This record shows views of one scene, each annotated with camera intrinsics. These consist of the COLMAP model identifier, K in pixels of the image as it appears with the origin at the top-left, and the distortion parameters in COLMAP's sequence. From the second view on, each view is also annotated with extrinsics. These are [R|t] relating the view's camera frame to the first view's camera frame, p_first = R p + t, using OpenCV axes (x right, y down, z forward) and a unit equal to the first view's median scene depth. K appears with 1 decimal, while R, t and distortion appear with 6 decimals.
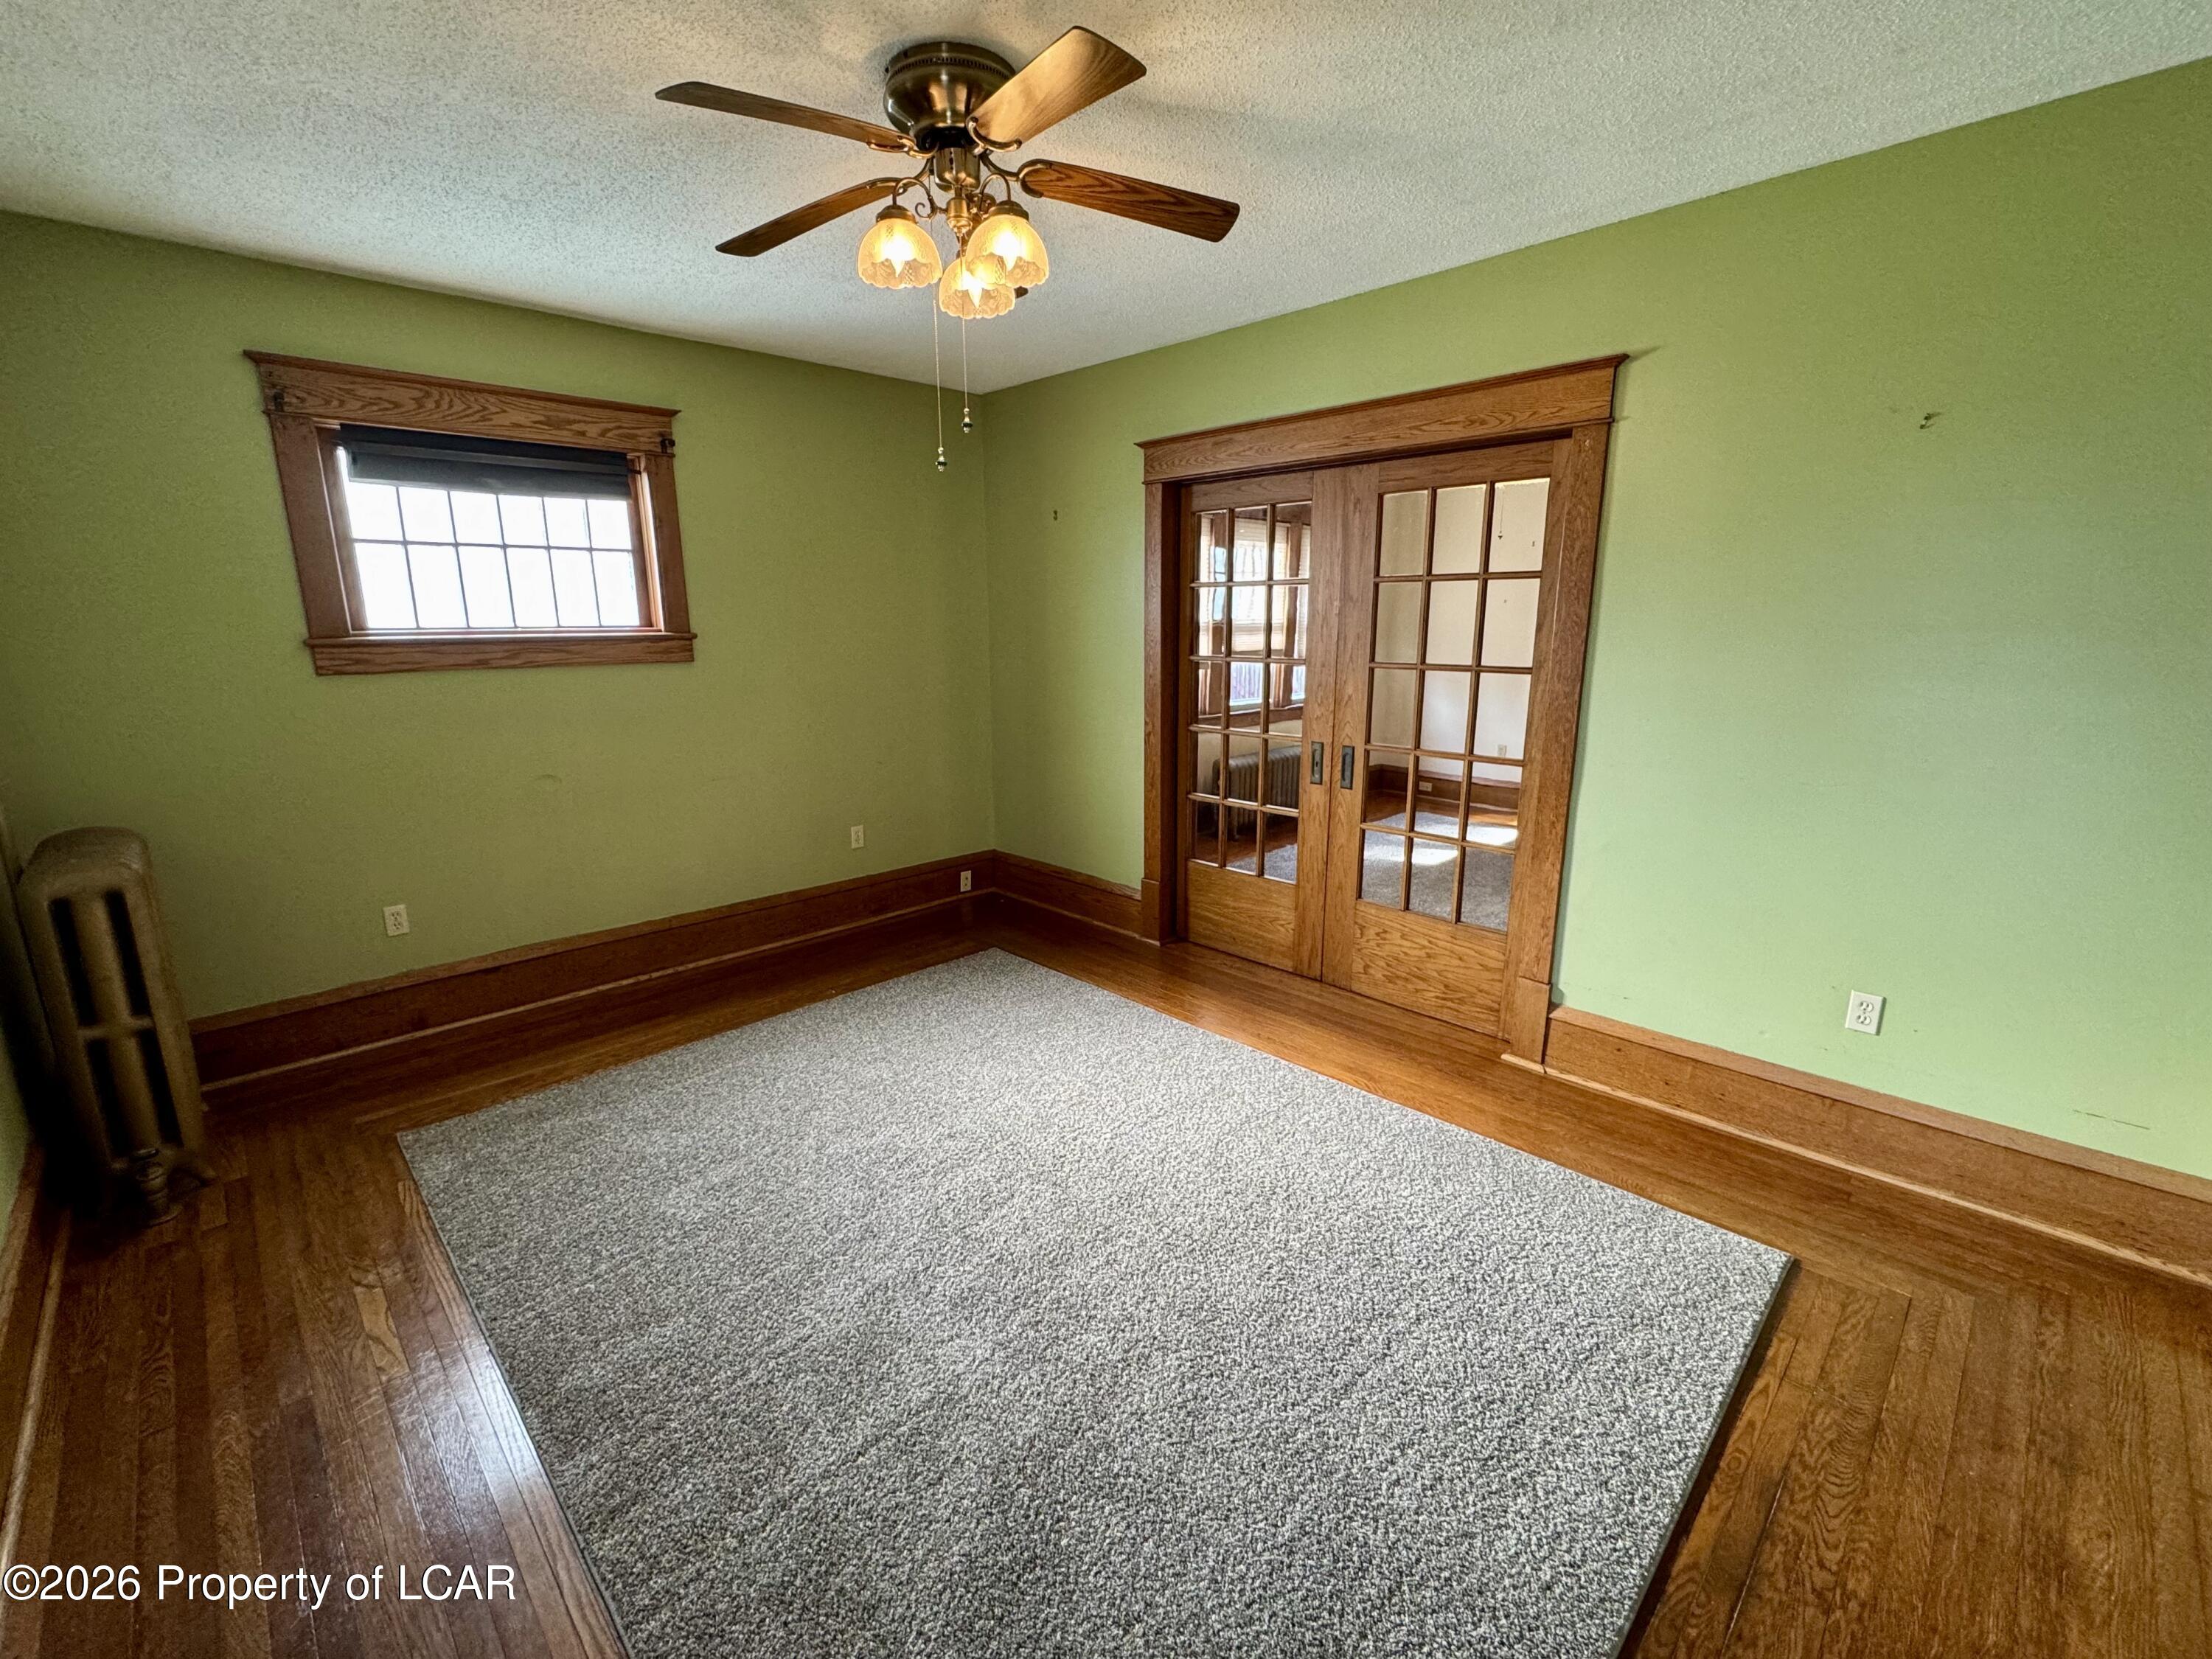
lens RADIAL K [[937.6, 0, 1101.9], [0, 937.6, 818.6], [0, 0, 1]] dist [-0.001581, -0.000034]
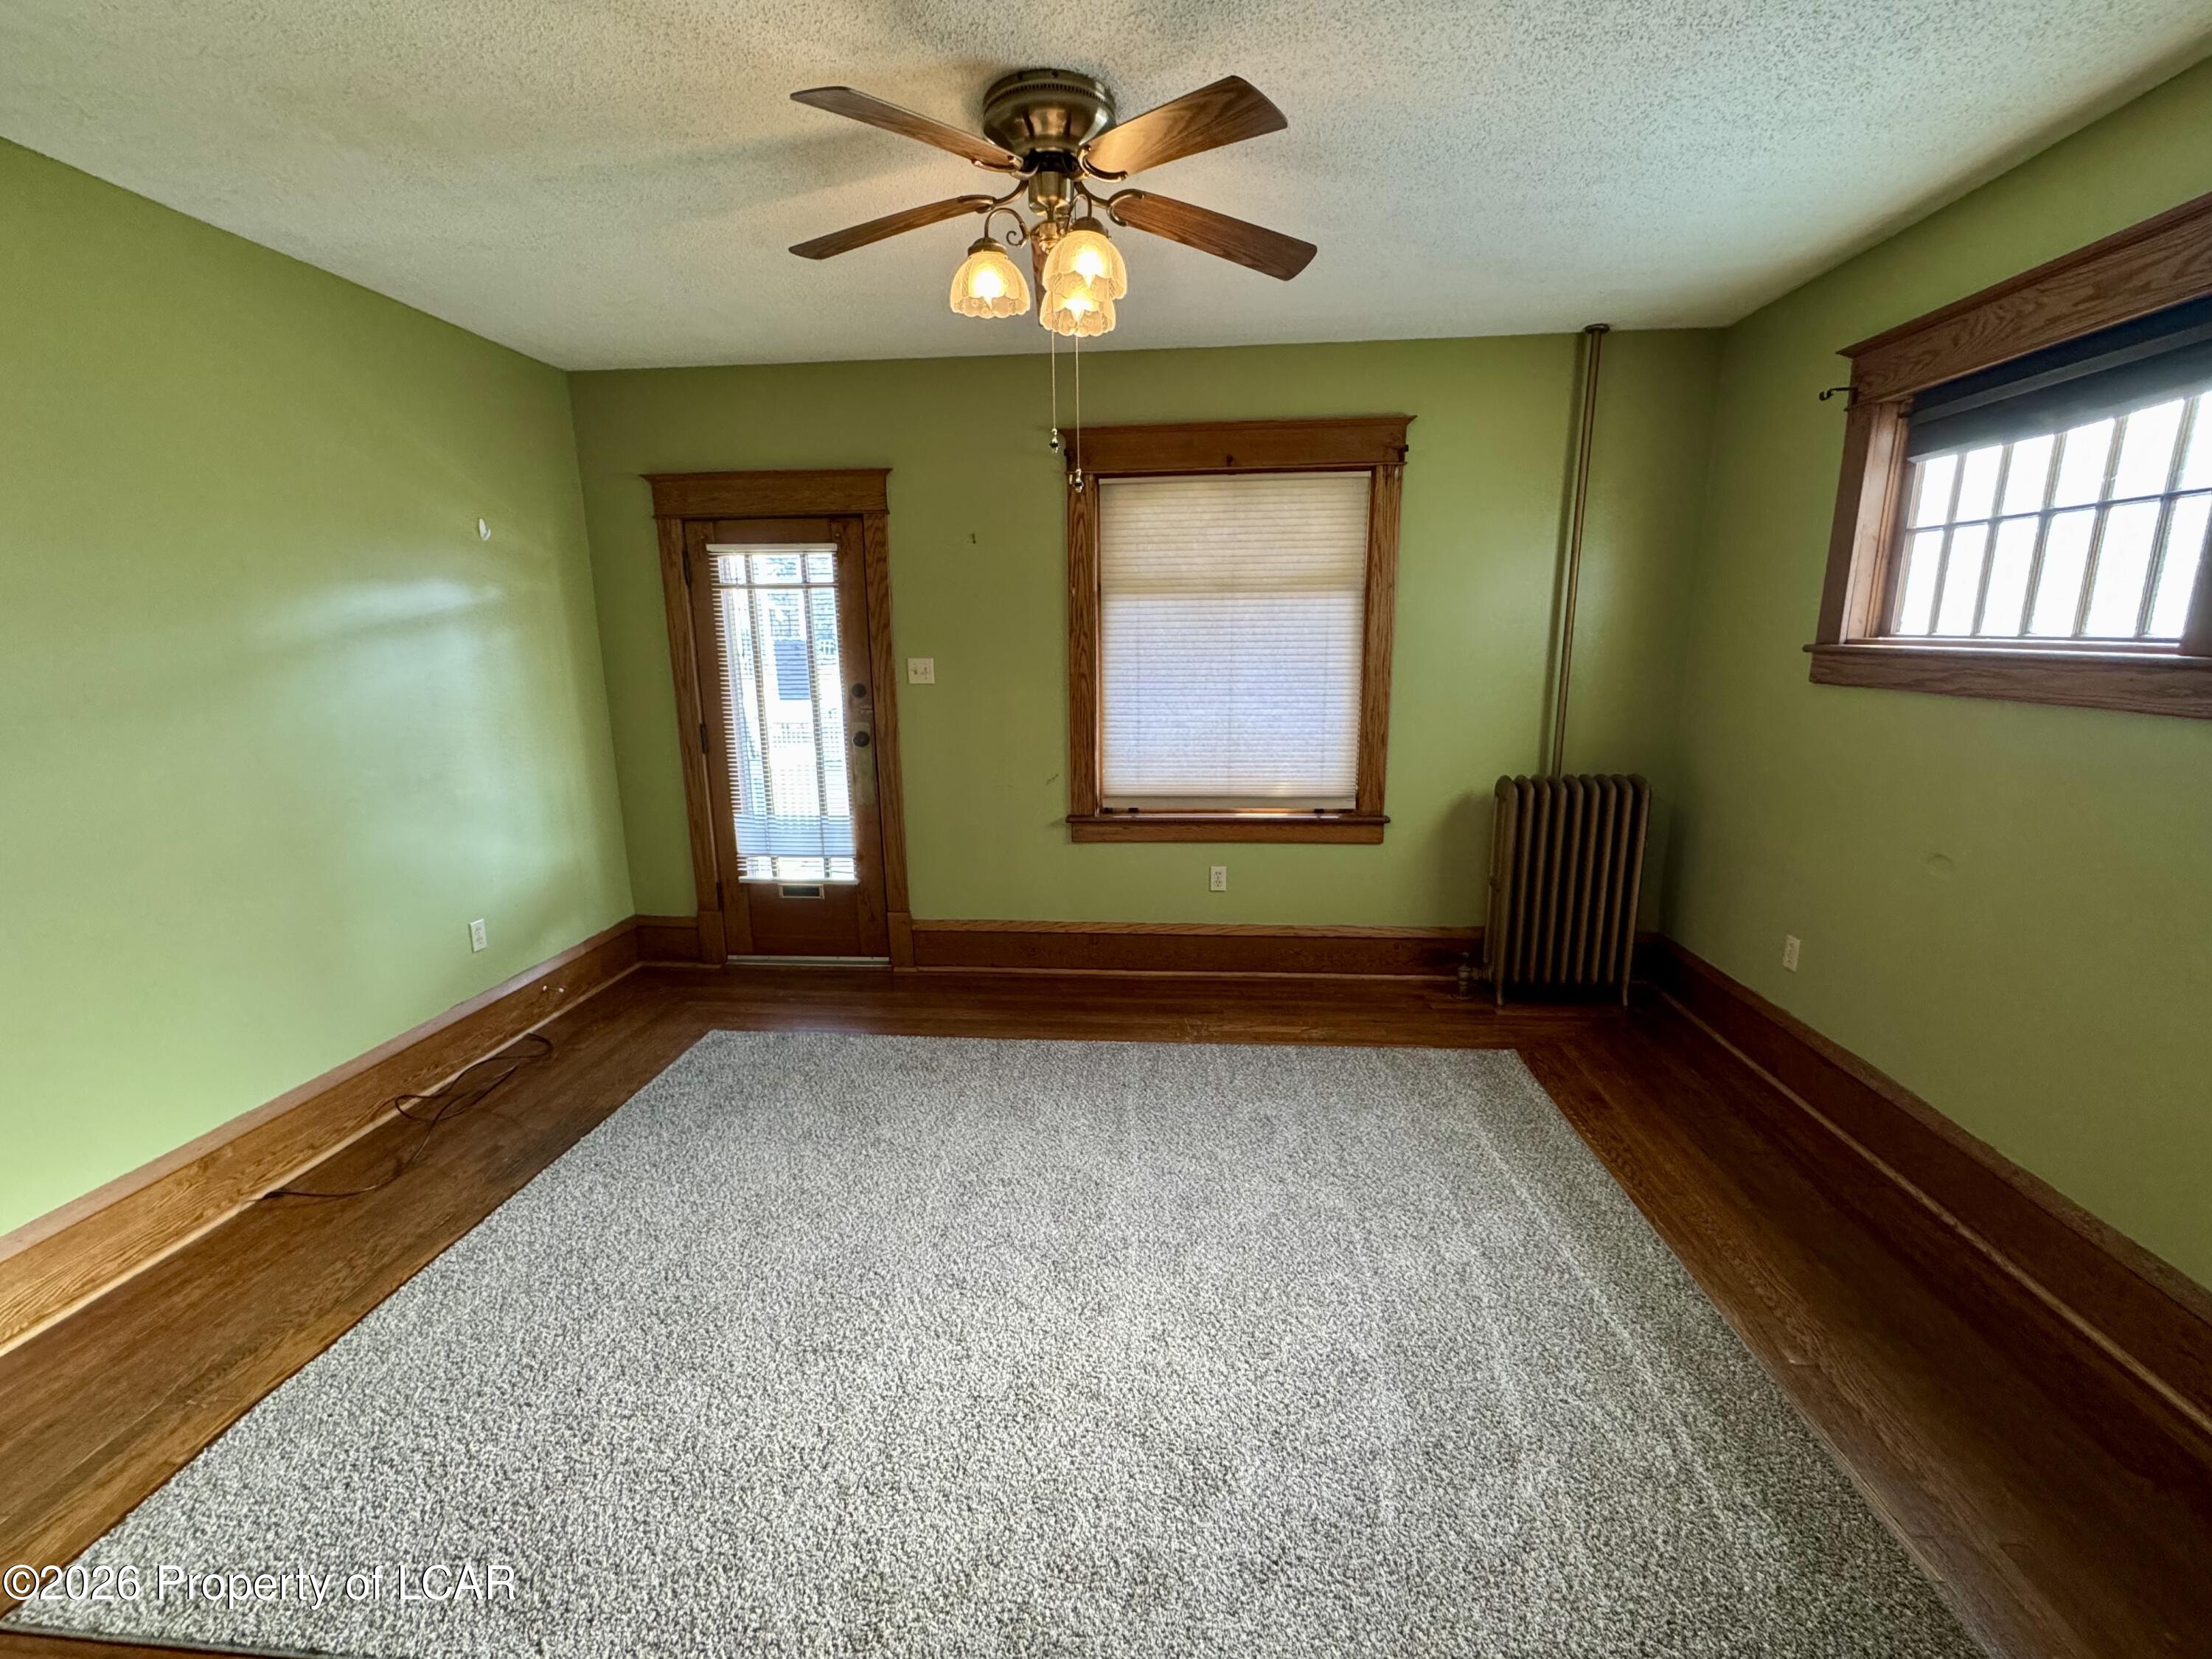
lens RADIAL K [[937.6, 0, 1115.6], [0, 937.6, 841.9], [0, 0, 1]] dist [-0.001581, -0.000034]
pose [[-0.744846, 0.161045, -0.647510, 0.329883], [-0.127442, 0.918233, 0.374977, -0.260284], [0.654953, 0.361820, -0.663418, 1.172500]]
